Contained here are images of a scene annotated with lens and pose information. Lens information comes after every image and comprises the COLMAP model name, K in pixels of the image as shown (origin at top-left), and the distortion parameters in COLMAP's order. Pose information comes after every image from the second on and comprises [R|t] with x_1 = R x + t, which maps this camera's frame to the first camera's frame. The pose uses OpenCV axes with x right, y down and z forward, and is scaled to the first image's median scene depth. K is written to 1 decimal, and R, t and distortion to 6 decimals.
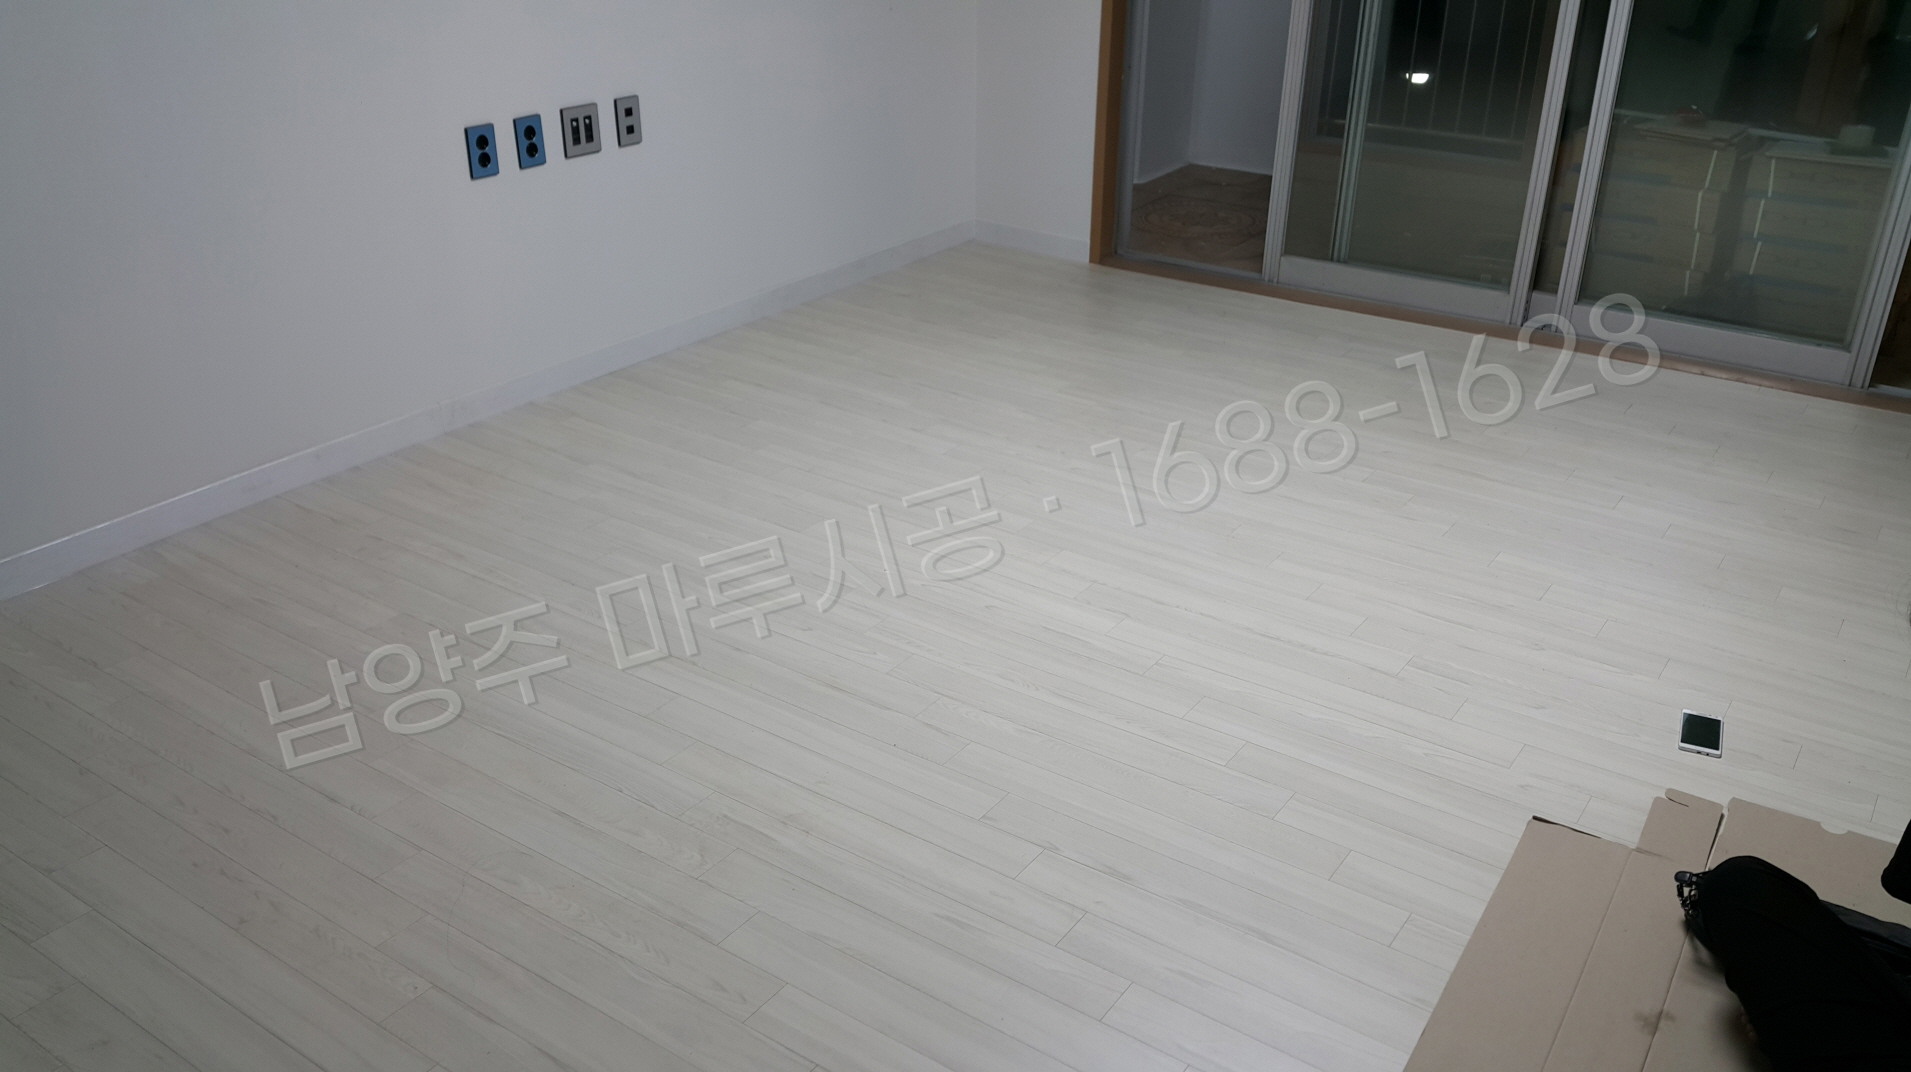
lens RADIAL K [[1538.9, 0, 955.5], [0, 1538.9, 536.0], [0, 0, 1]] dist [0.164734, -0.333795]
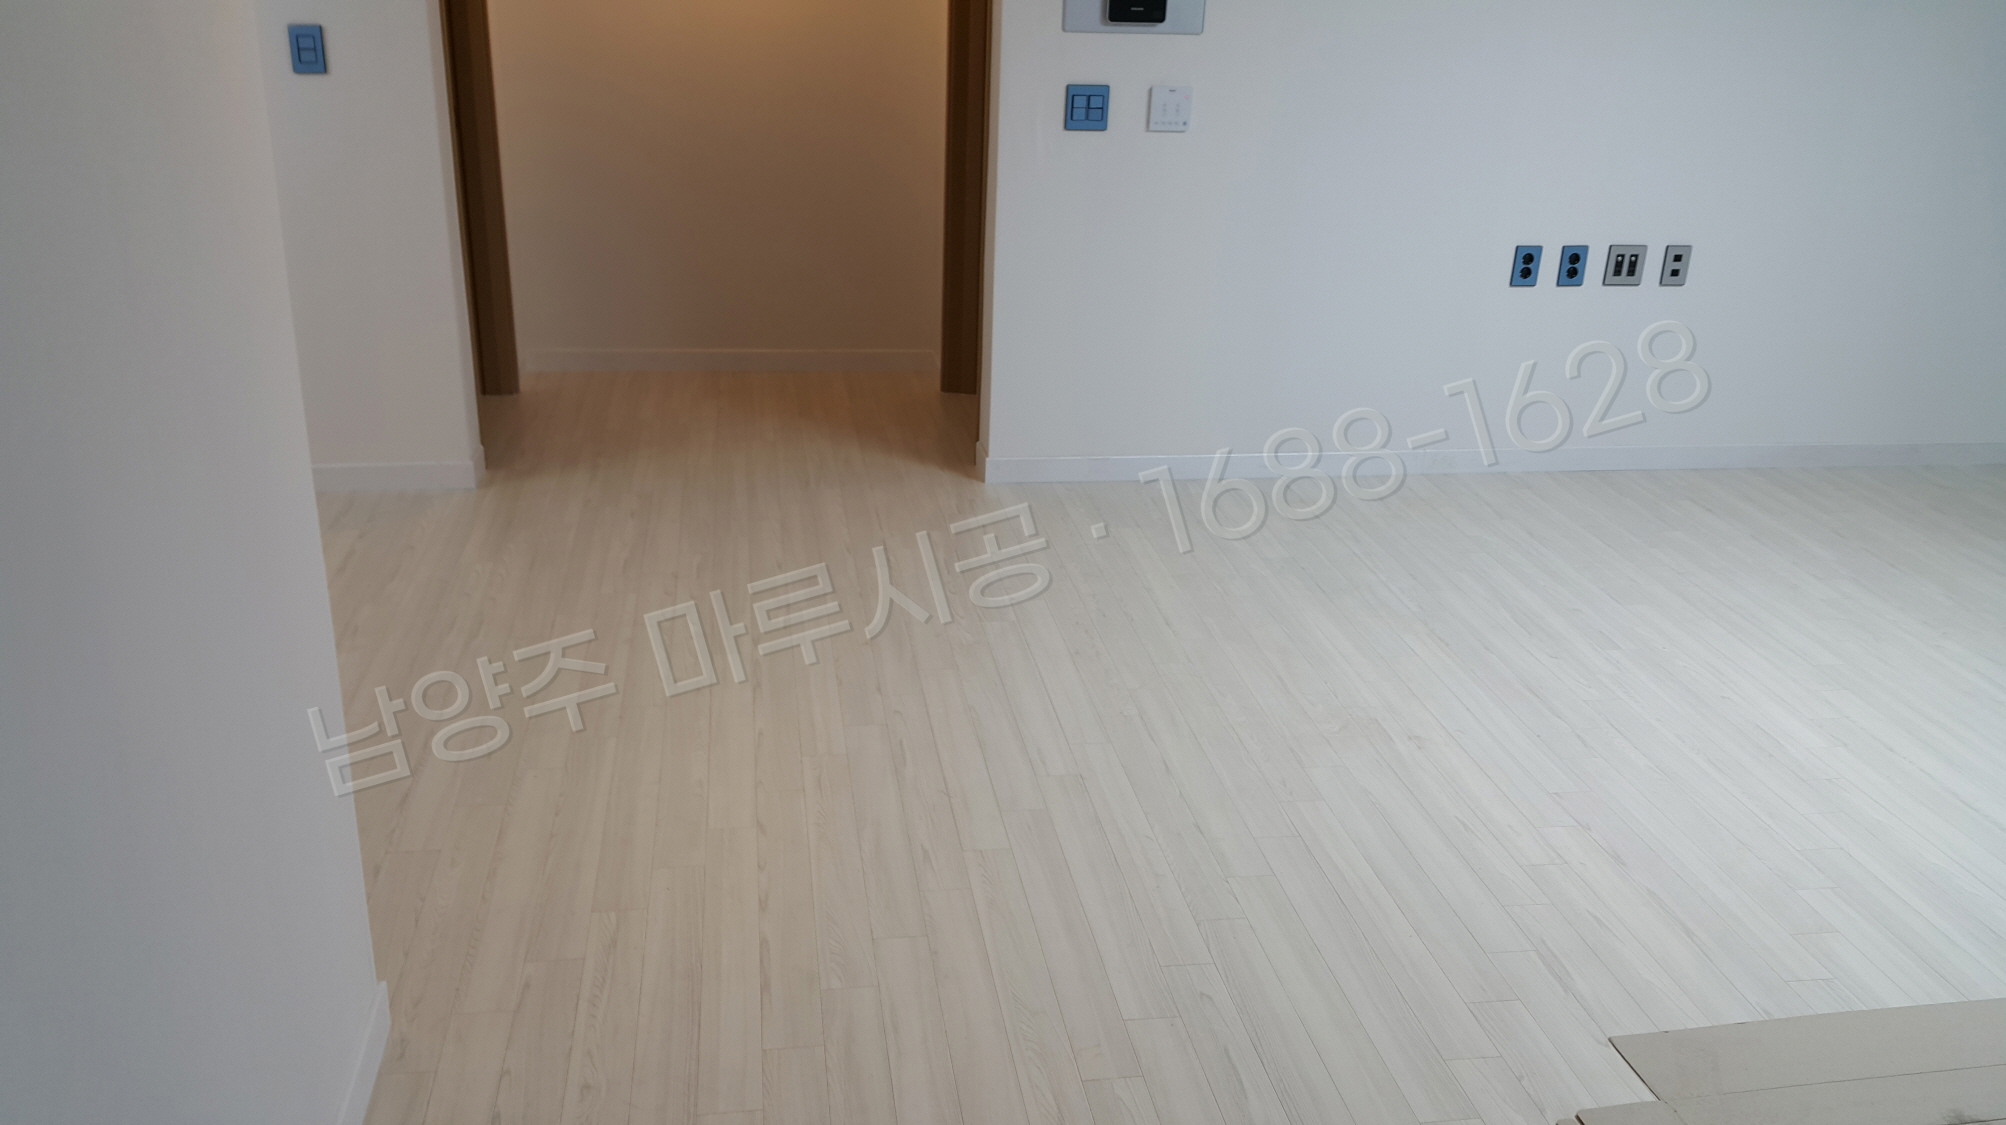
lens RADIAL K [[1615.4, 0, 1003.0], [0, 1615.4, 562.5], [0, 0, 1]] dist [0.164734, -0.333795]
pose [[0.685877, 0.272456, -0.674789, 0.341303], [-0.341728, 0.939257, 0.031895, 0.073527], [0.642490, 0.208718, 0.737321, -0.175679]]
